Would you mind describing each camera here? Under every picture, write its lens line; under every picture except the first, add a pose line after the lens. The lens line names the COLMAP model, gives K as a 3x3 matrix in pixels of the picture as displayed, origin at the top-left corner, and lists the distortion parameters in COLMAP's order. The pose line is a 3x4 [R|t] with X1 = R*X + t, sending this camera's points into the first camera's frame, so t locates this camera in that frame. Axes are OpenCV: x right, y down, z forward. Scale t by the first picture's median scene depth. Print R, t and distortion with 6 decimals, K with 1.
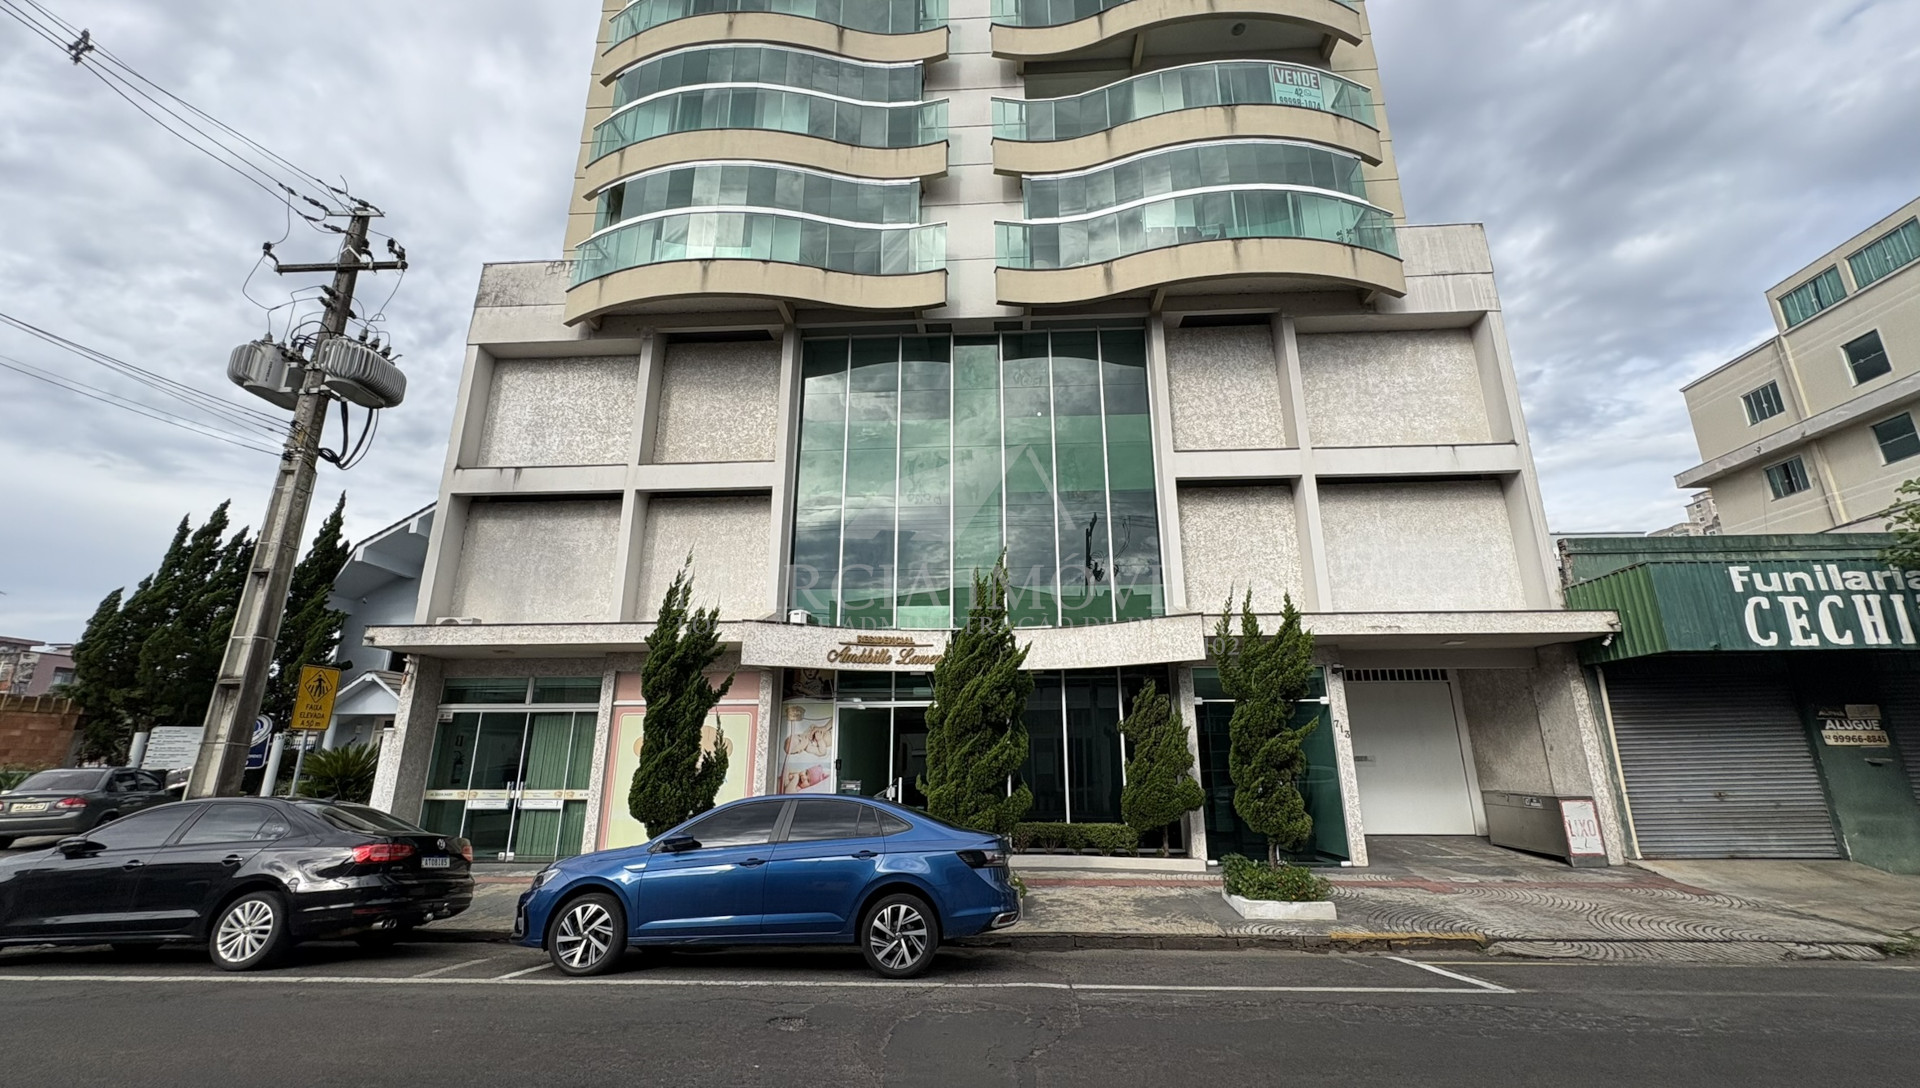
lens RADIAL K [[766.5, 0, 960.3], [0, 766.5, 541.0], [0, 0, 1]] dist [0.000993, 0.000414]
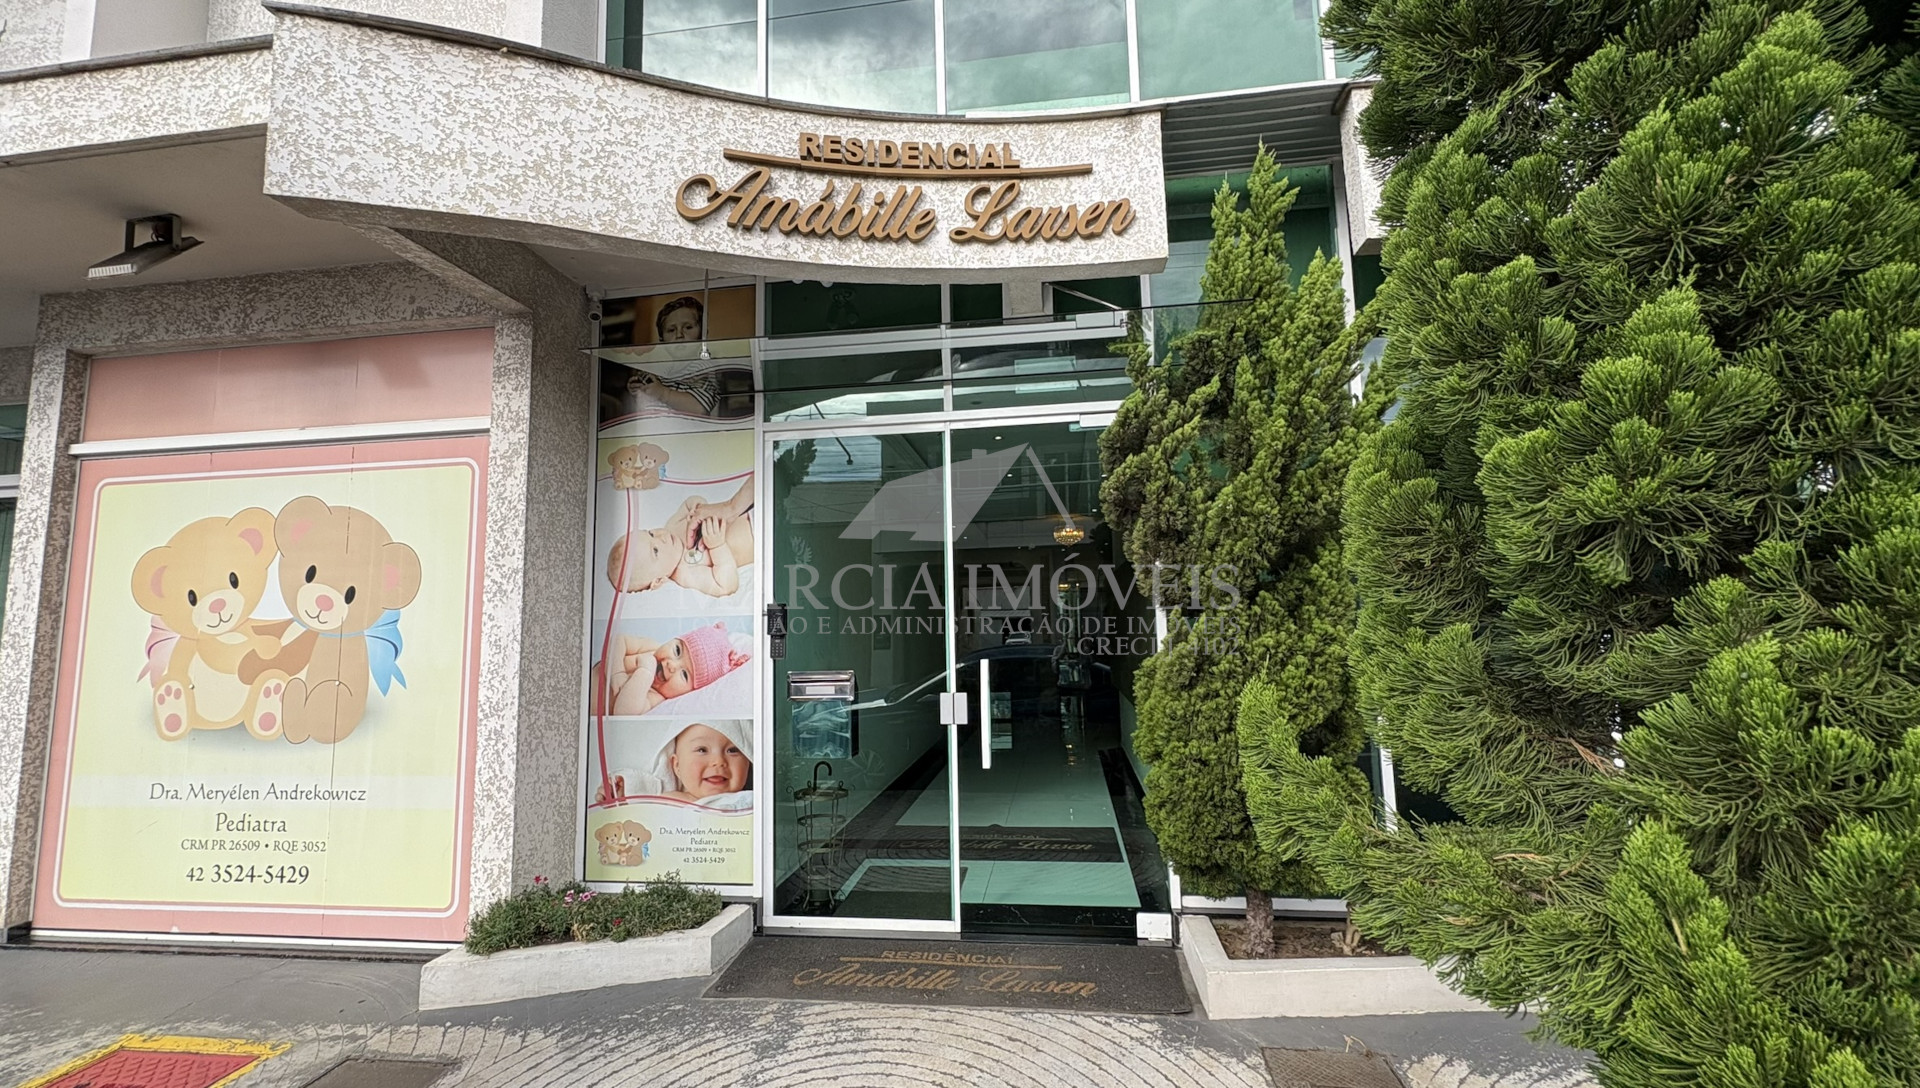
lens RADIAL K [[766.5, 0, 960.3], [0, 766.5, 541.0], [0, 0, 1]] dist [0.000993, 0.000414]
pose [[0.996941, -0.029184, -0.072511, -0.071940], [0.041114, 0.984772, 0.168919, 0.238630], [0.066477, -0.171384, 0.982959, 0.801404]]
